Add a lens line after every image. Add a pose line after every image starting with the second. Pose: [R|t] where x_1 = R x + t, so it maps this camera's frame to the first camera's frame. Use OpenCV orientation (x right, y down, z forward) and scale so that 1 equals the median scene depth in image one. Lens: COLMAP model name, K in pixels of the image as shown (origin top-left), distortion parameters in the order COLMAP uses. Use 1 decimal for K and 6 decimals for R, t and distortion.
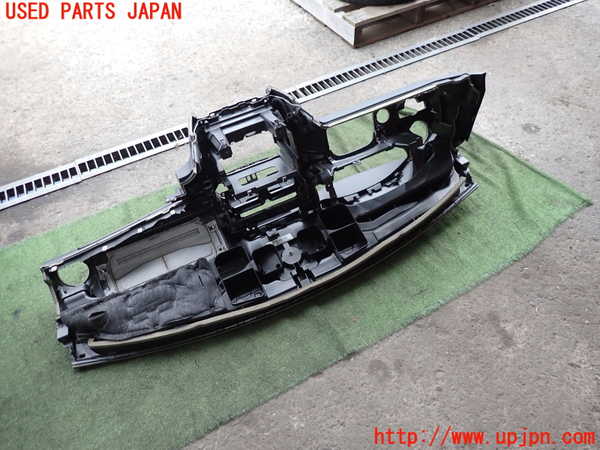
lens RADIAL K [[450.7, 0, 296.3], [0, 450.7, 224.6], [0, 0, 1]] dist [0.010216, 0.001139]
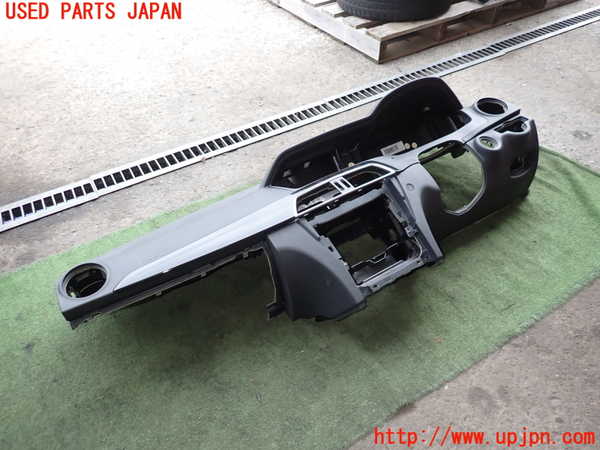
lens RADIAL K [[450.7, 0, 296.3], [0, 450.7, 224.6], [0, 0, 1]] dist [0.010216, 0.001139]
pose [[0.998796, -0.020917, 0.044369, -0.122738], [0.025037, 0.995217, -0.094431, 0.047439], [-0.042182, 0.095428, 0.994542, 0.103043]]
